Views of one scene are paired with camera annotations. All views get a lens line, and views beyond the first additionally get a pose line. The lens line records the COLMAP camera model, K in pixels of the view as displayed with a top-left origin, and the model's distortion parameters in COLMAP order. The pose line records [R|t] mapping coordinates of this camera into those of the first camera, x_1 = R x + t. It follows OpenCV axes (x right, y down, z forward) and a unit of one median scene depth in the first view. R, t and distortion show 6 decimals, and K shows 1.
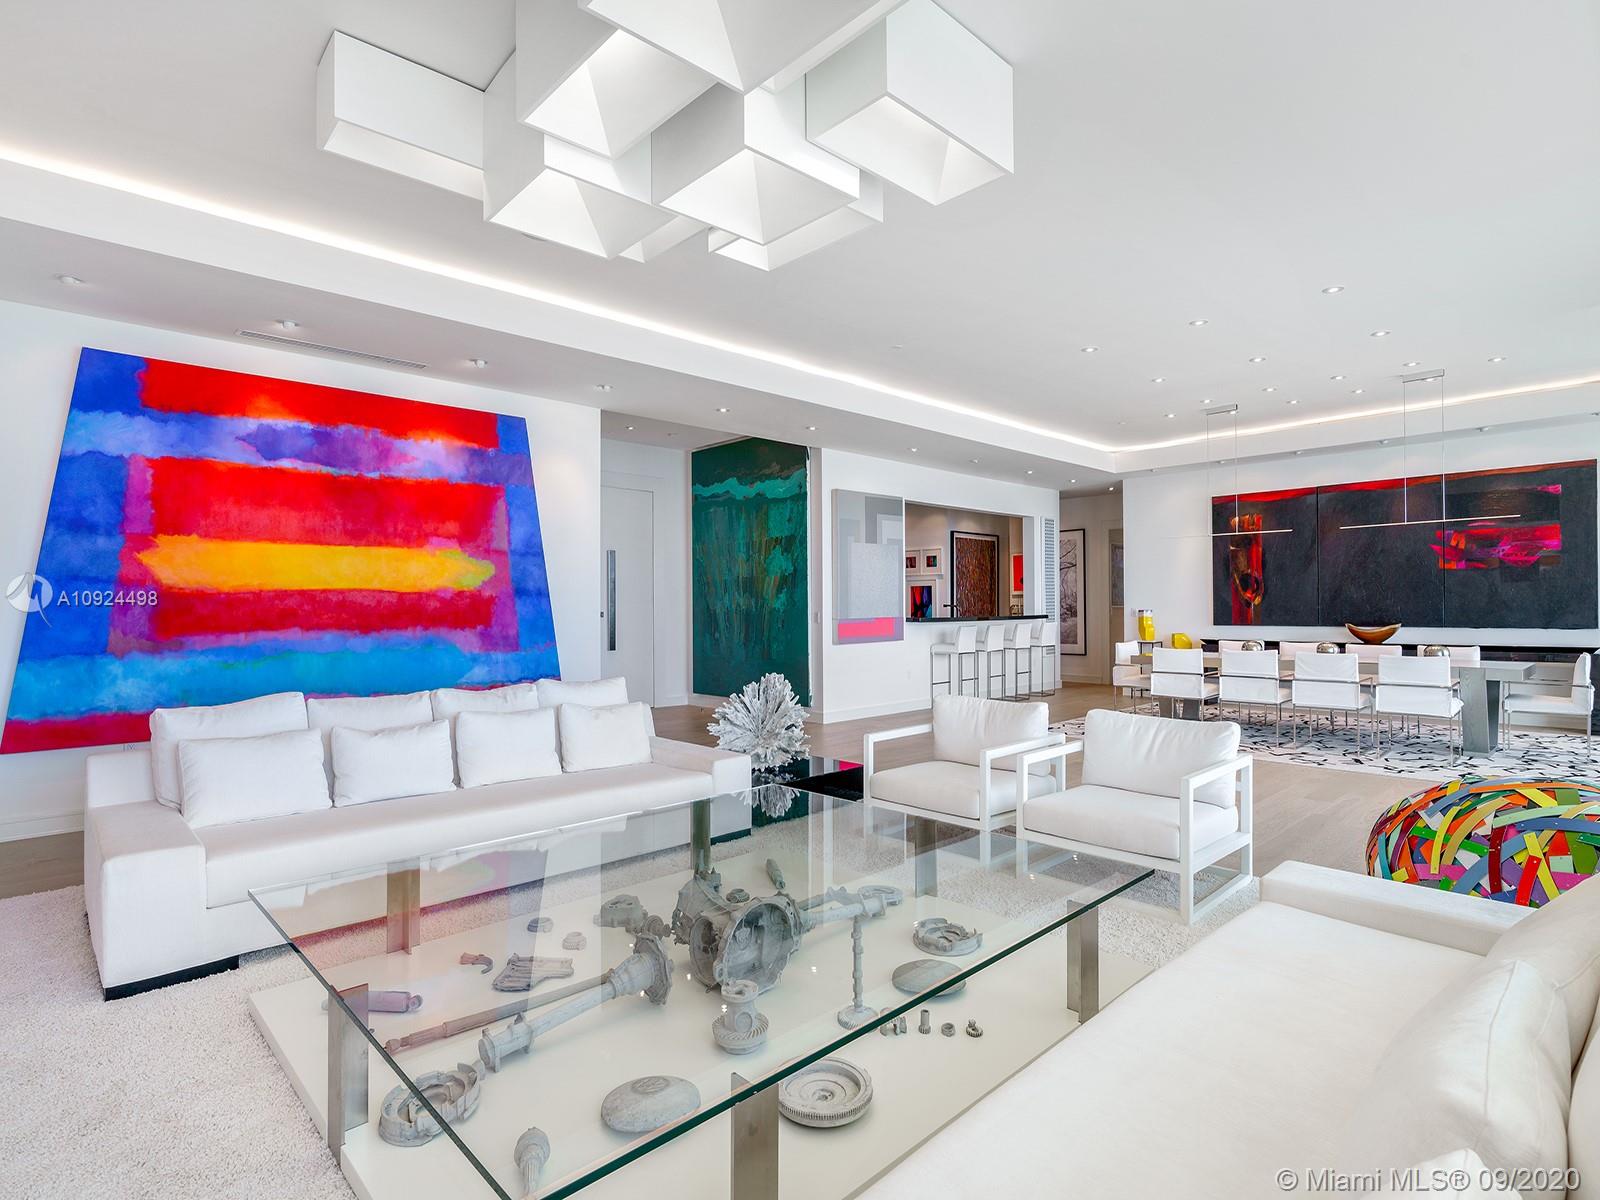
lens RADIAL K [[848.4, 0, 800.9], [0, 848.4, 599.4], [0, 0, 1]] dist [-0.002645, -0.000308]
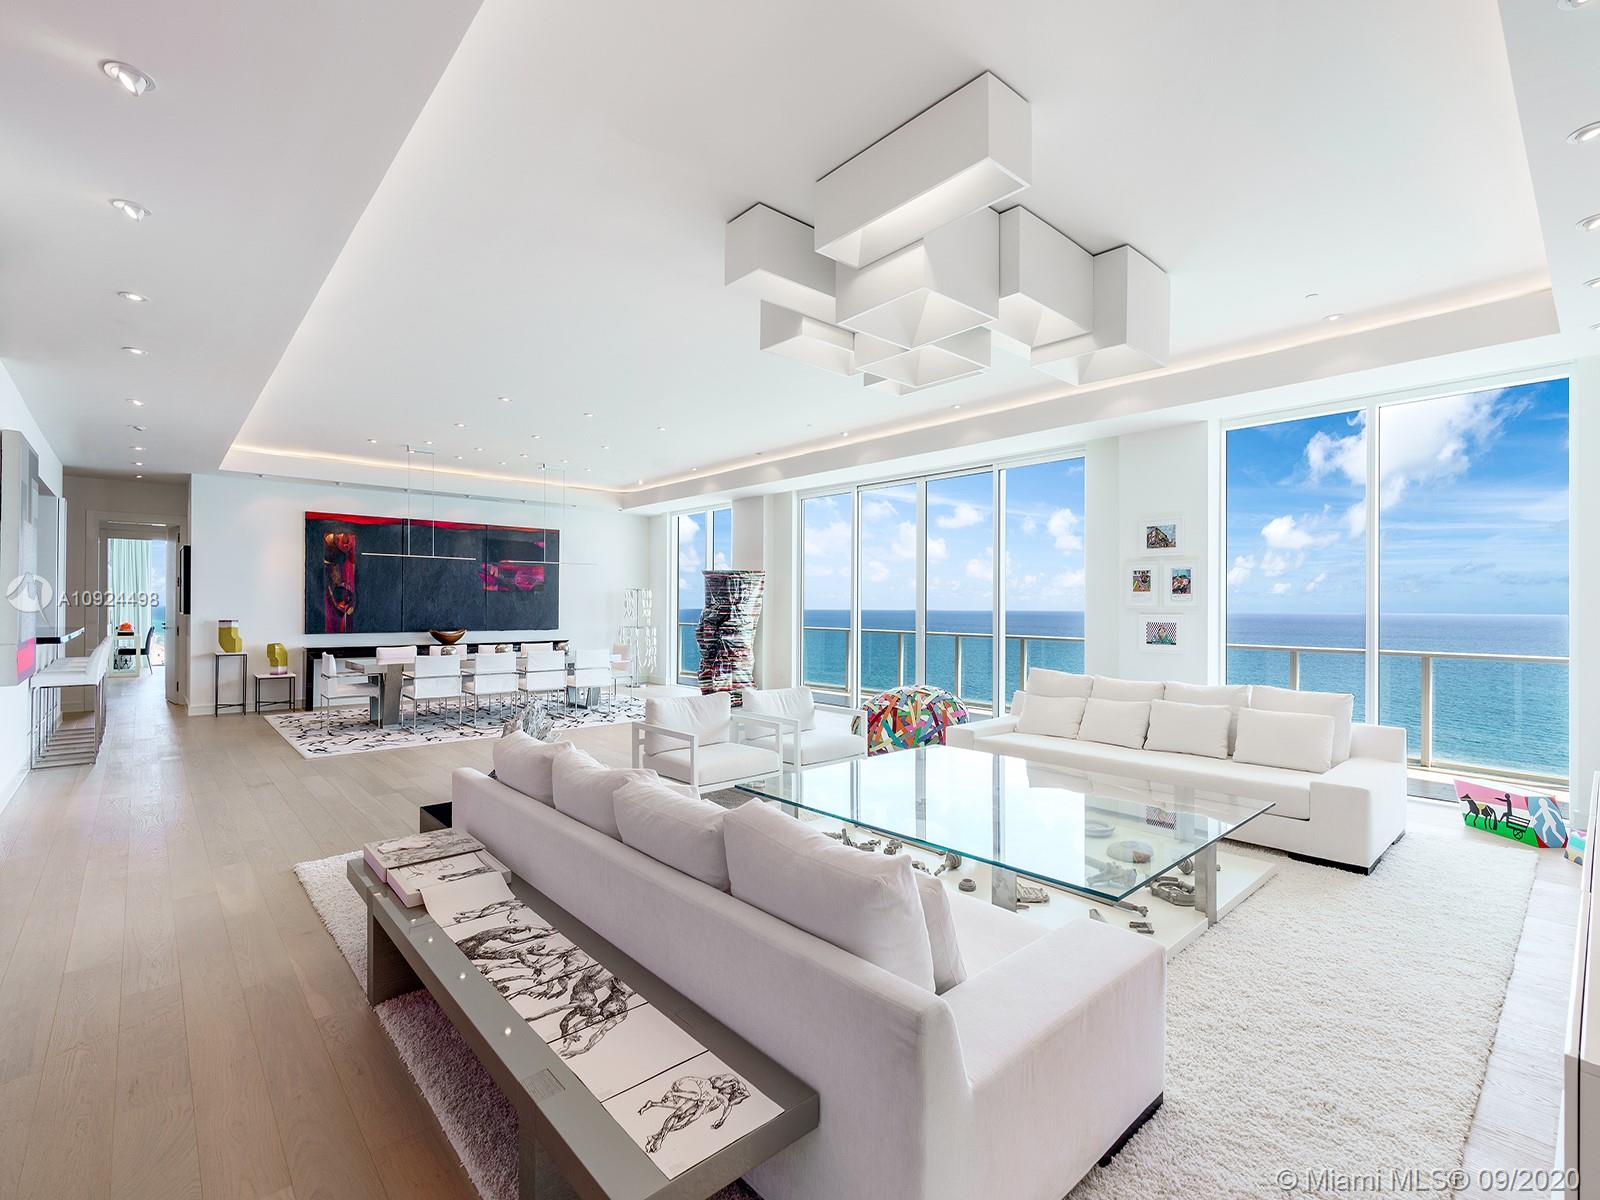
lens RADIAL K [[744.9, 0, 805.3], [0, 744.9, 607.2], [0, 0, 1]] dist [-0.001920, -0.000139]
pose [[0.042436, 0.009012, 0.999059, -0.450715], [-0.010089, 0.999912, -0.008591, -0.001518], [-0.999048, -0.009715, 0.042523, 0.387679]]
